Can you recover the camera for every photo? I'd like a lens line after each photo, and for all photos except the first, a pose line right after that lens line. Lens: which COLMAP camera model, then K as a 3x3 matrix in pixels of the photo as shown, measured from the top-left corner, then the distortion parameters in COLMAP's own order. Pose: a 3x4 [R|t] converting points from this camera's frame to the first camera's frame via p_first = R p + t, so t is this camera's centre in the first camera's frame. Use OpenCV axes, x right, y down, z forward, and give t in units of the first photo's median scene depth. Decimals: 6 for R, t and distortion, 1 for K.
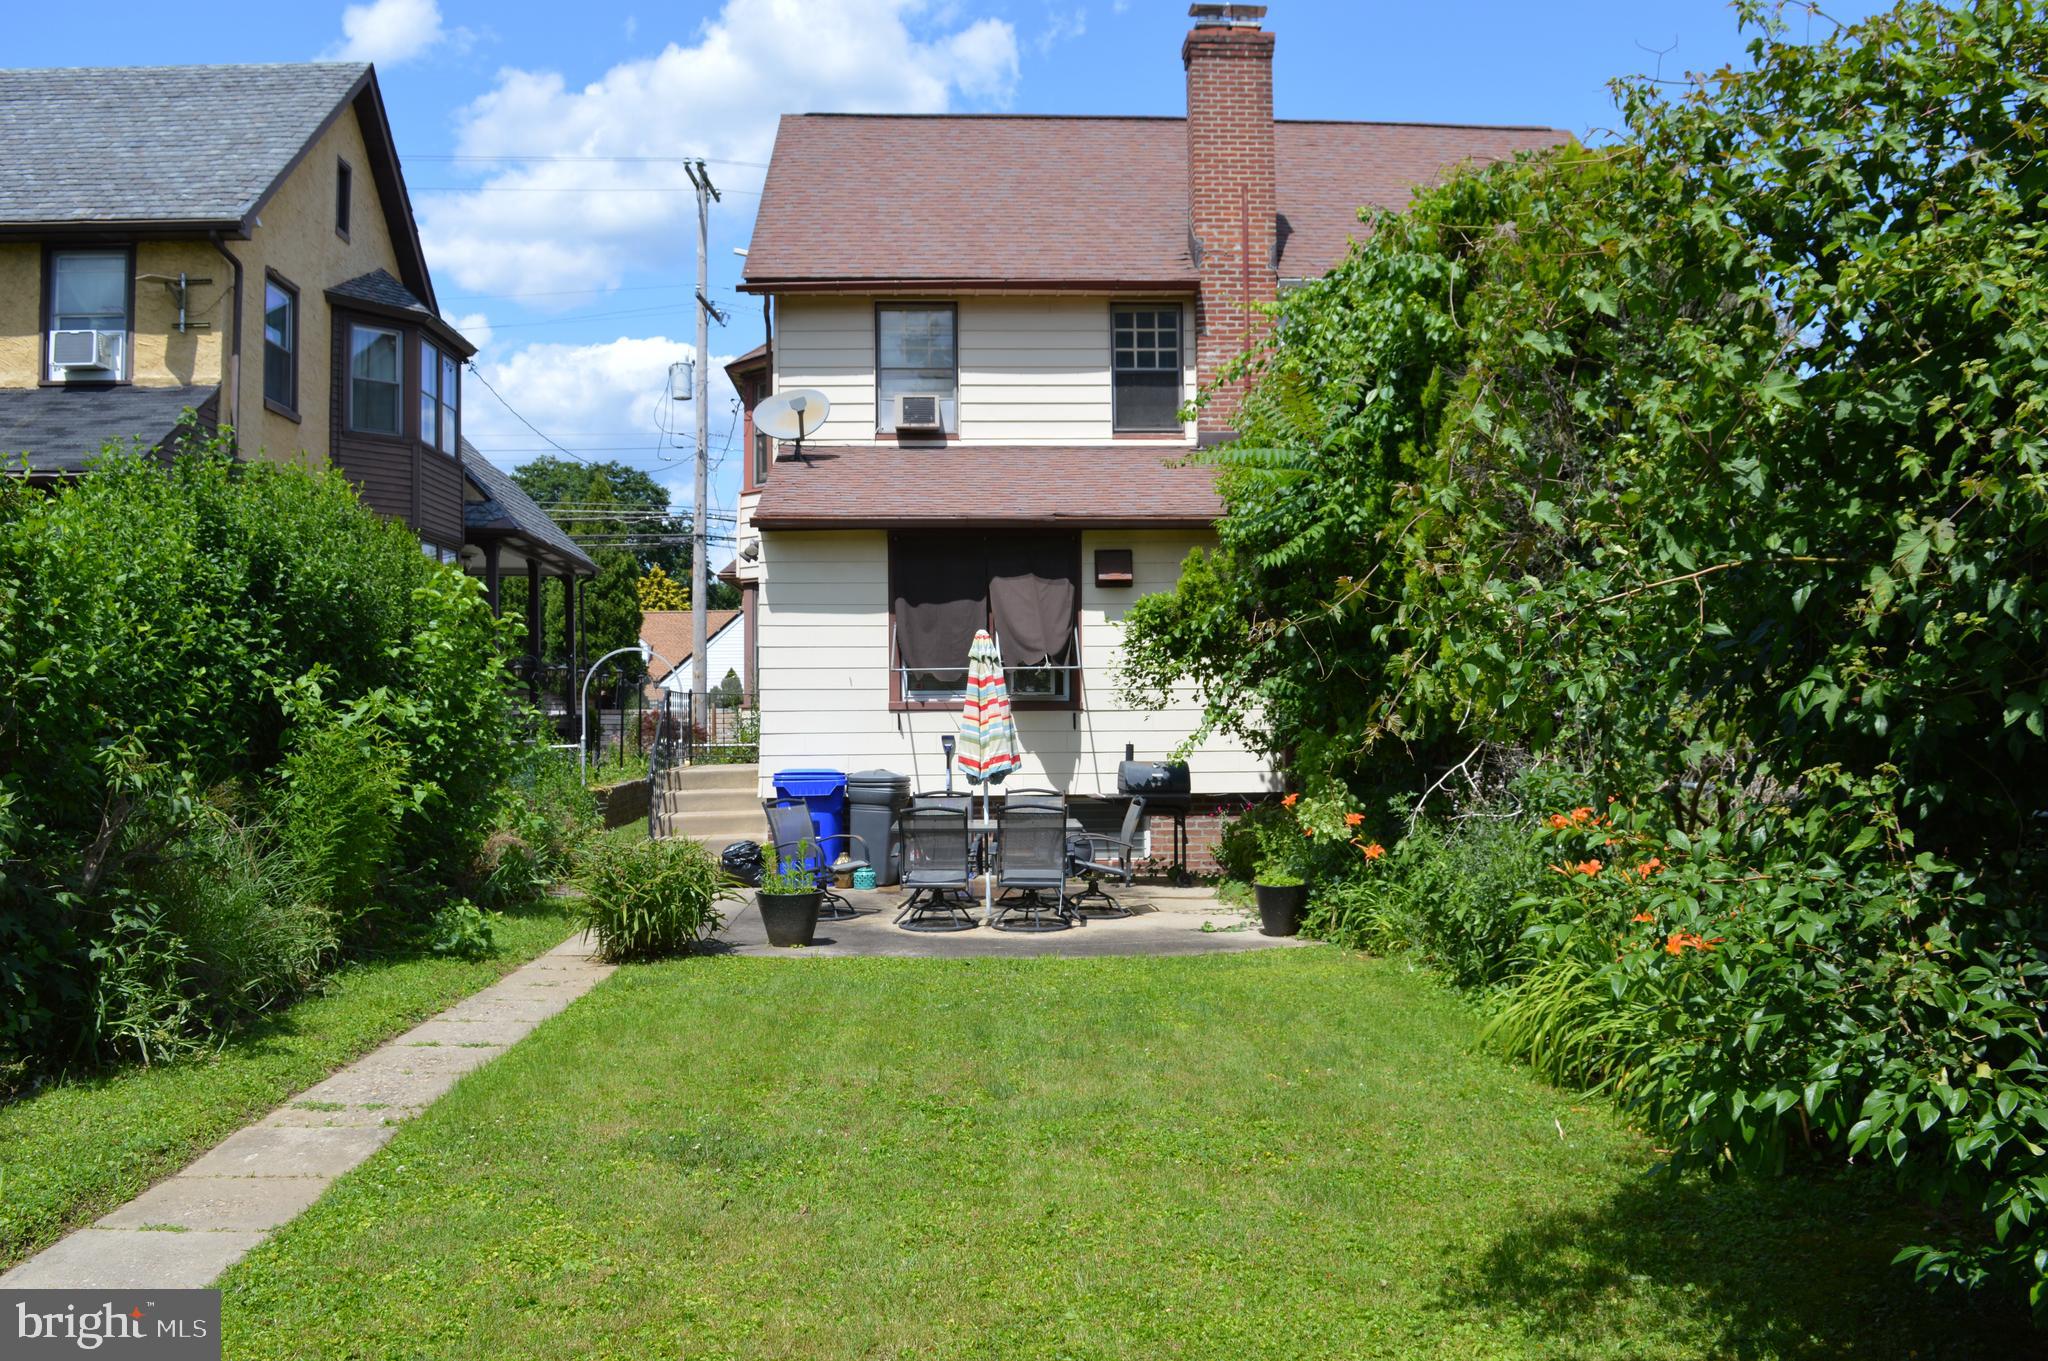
lens RADIAL K [[1621.0, 0, 1028.6], [0, 1621.0, 678.9], [0, 0, 1]] dist [-0.090433, 0.018478]
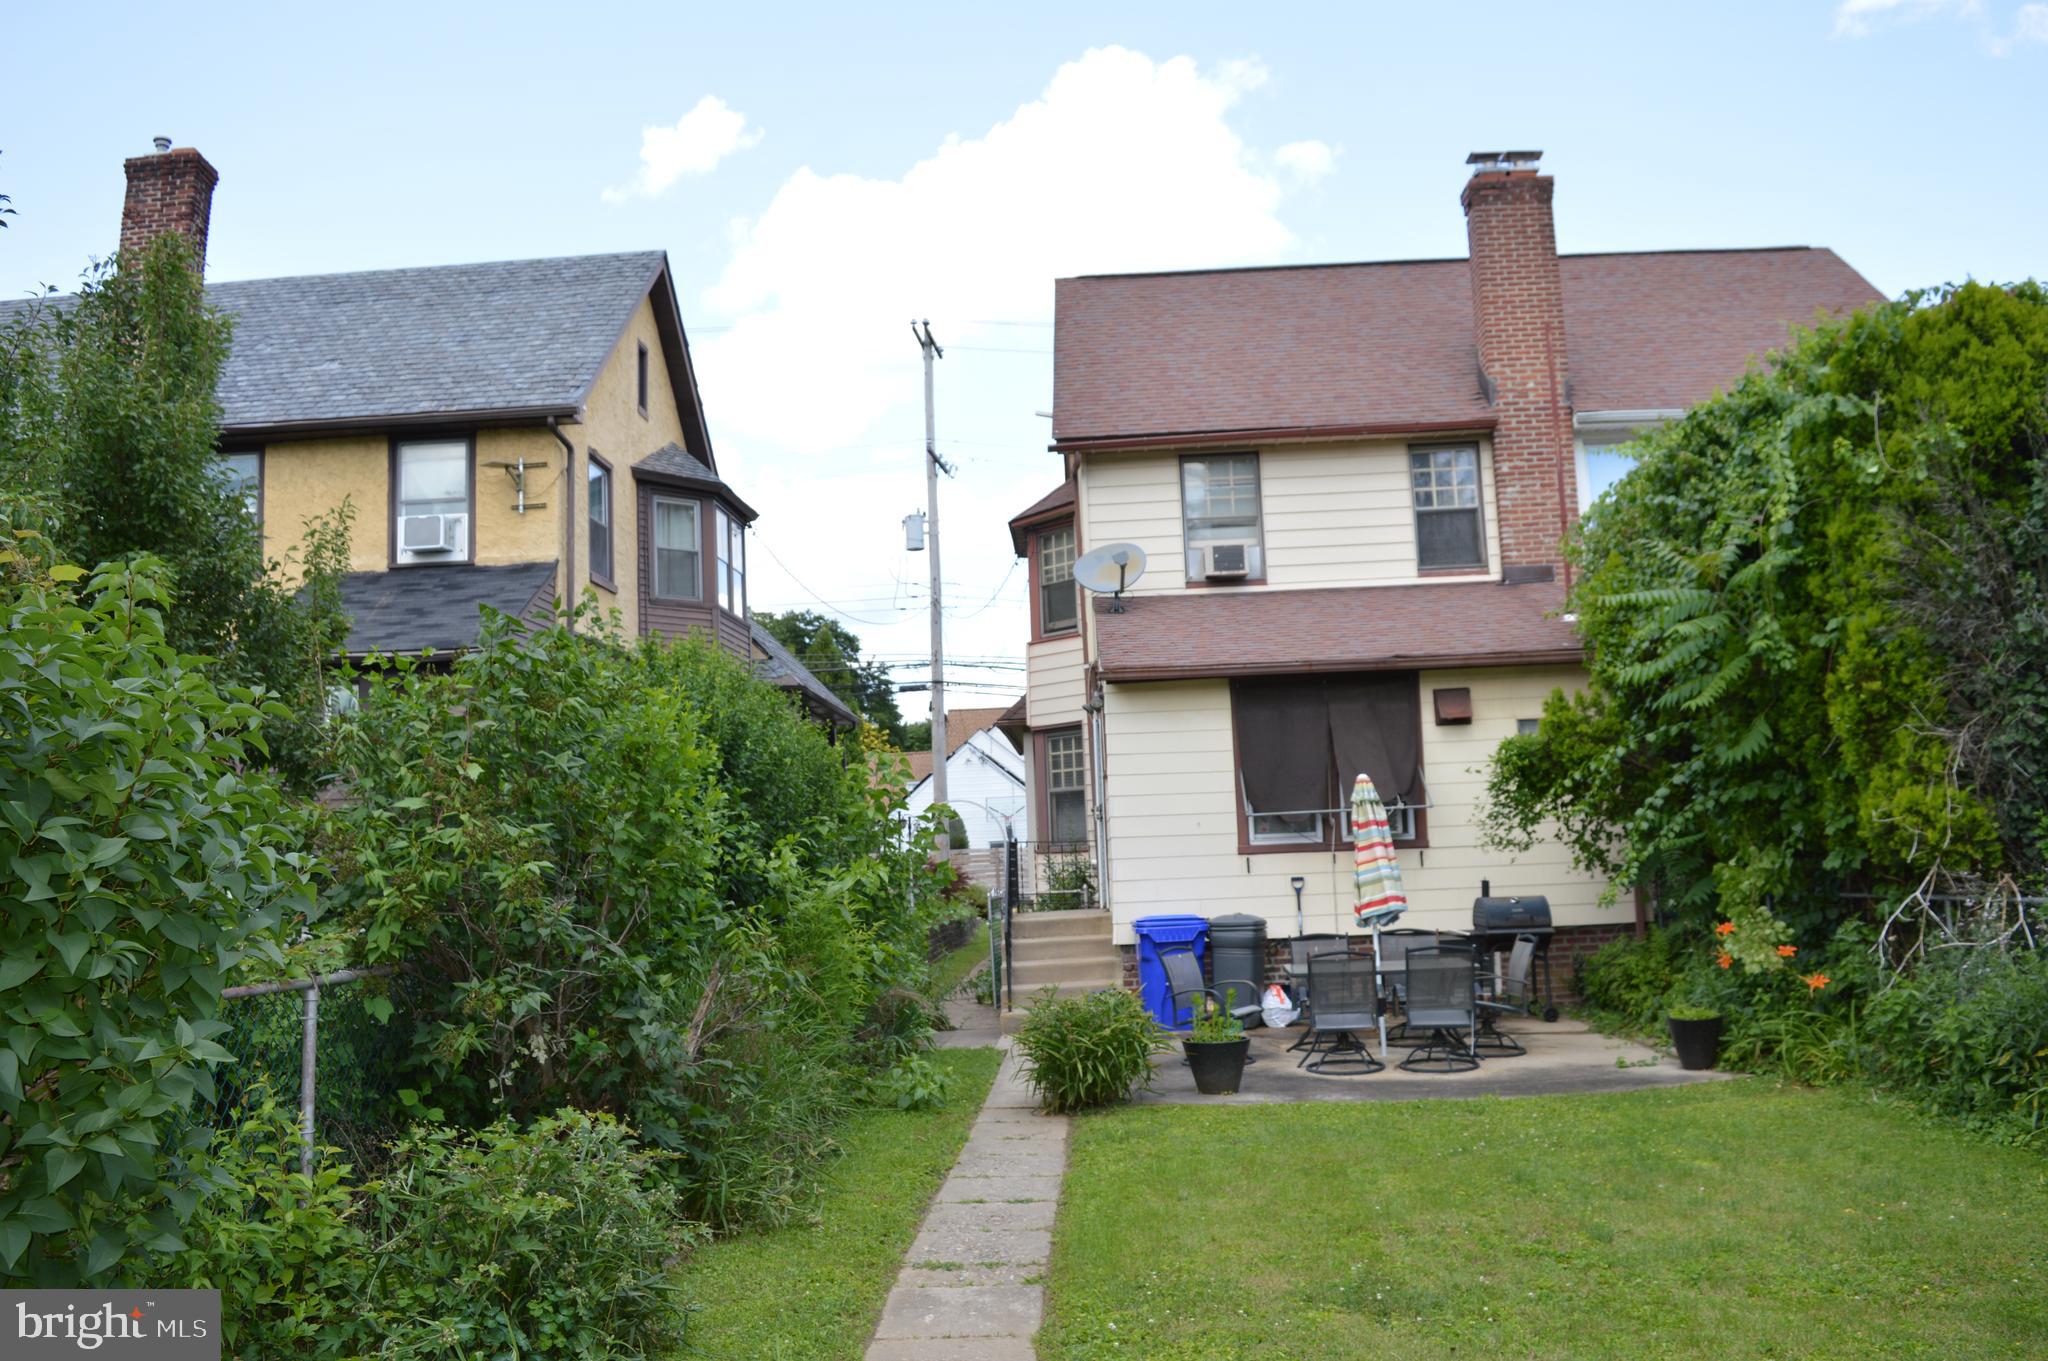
lens RADIAL K [[1621.0, 0, 1013.2], [0, 1621.0, 680.7], [0, 0, 1]] dist [-0.090433, 0.018478]
pose [[0.994459, -0.041109, -0.096758, -0.106028], [0.033423, 0.996254, -0.079760, -0.010807], [0.099674, 0.076084, 0.992107, -0.026647]]
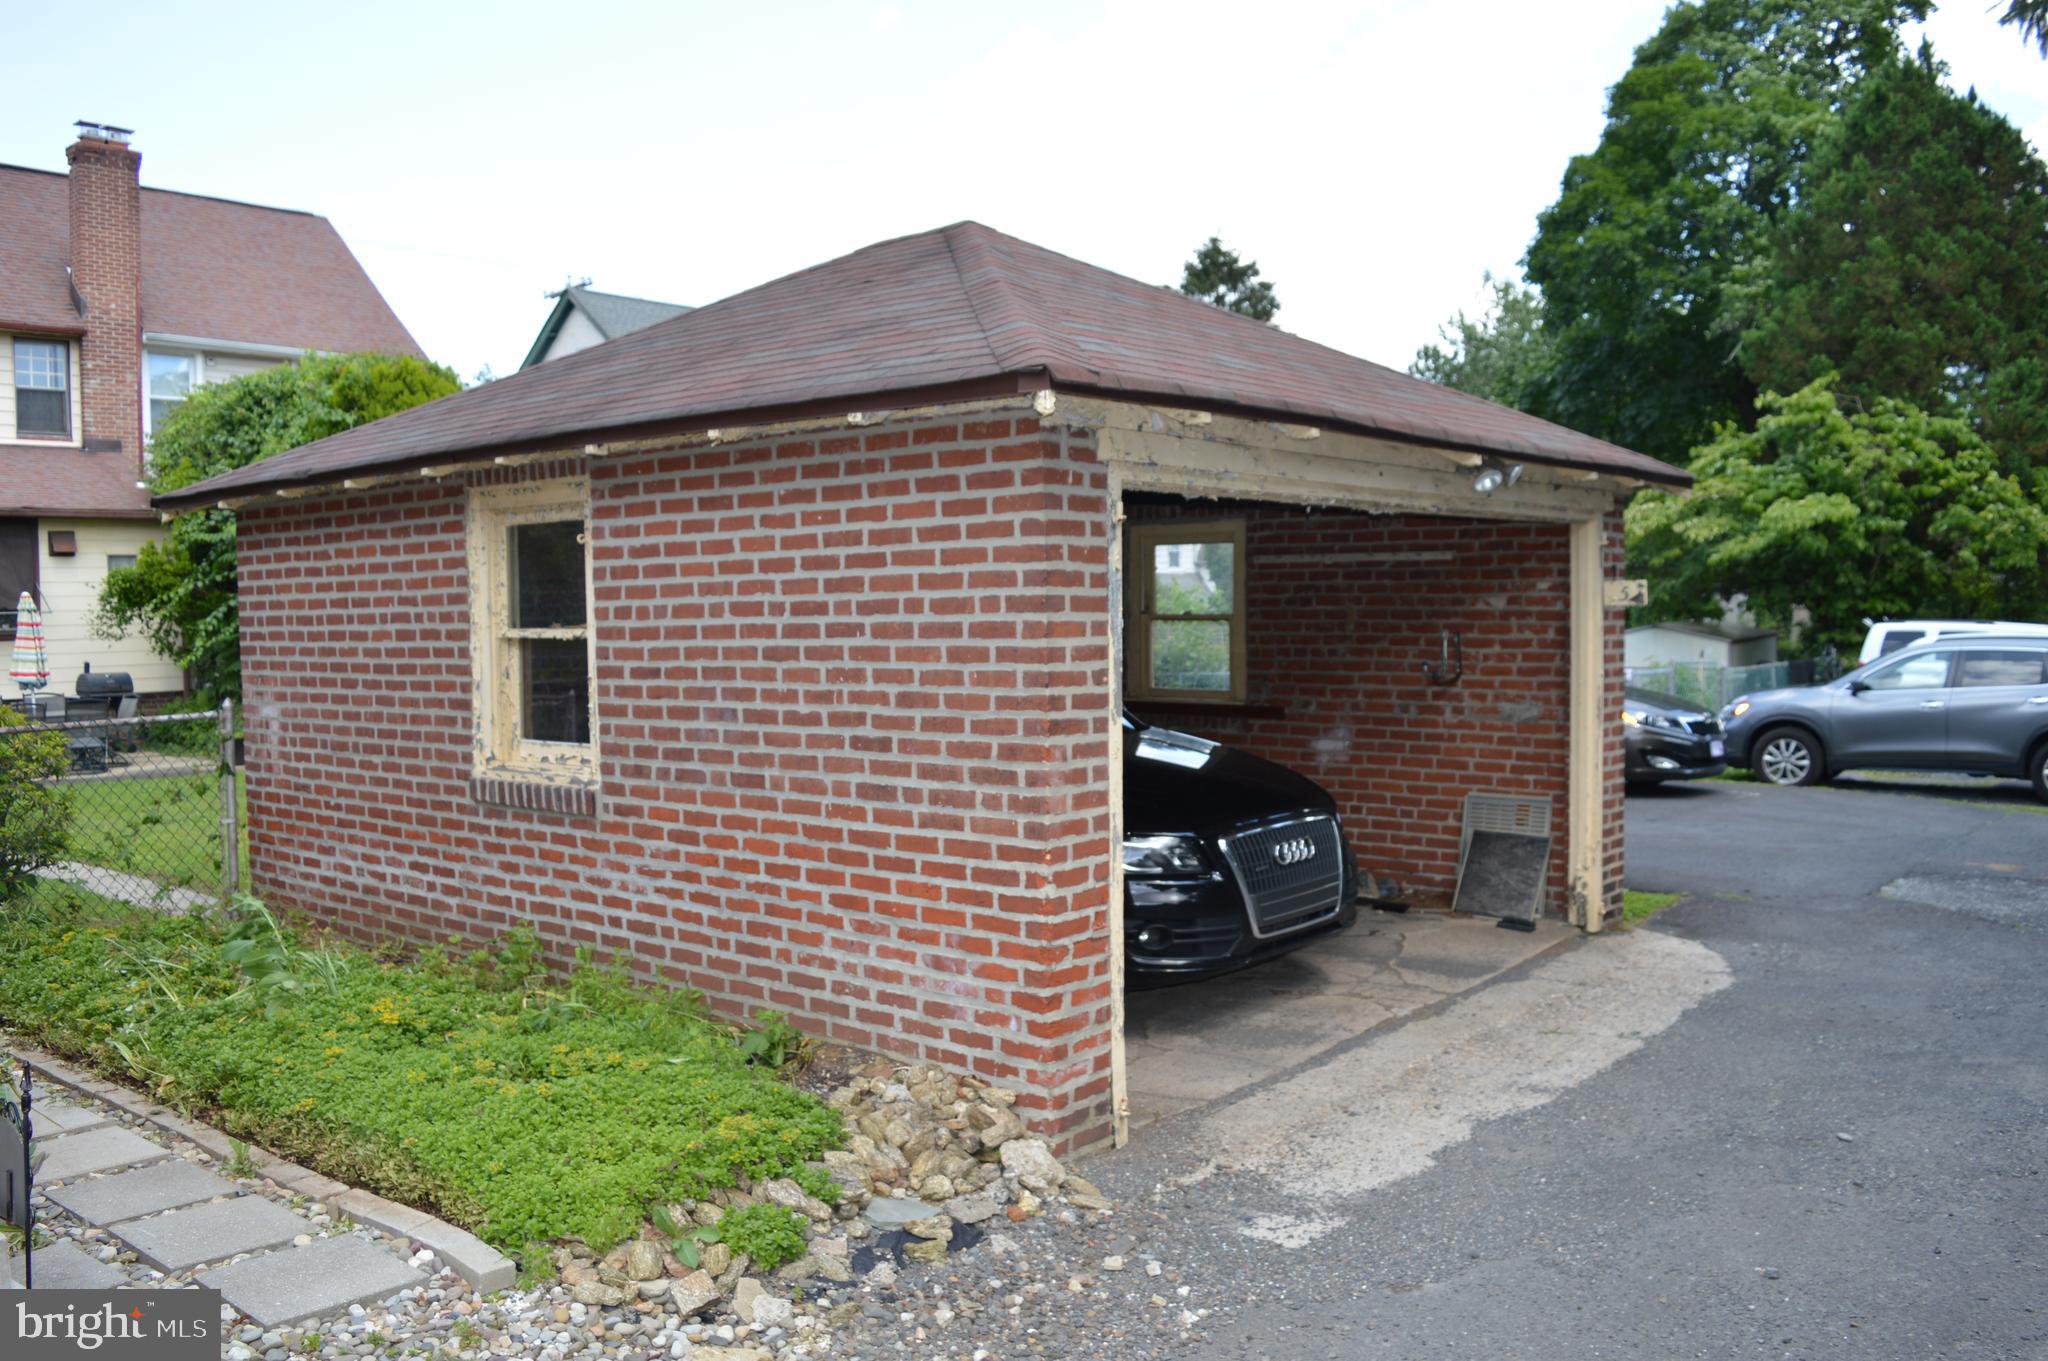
lens RADIAL K [[1621.0, 0, 1013.3], [0, 1621.0, 671.5], [0, 0, 1]] dist [-0.090433, 0.018478]
pose [[0.688512, -0.034762, 0.724392, -0.318618], [-0.003434, 0.998683, 0.051189, -0.022646], [-0.725217, -0.037732, 0.687486, -0.491972]]
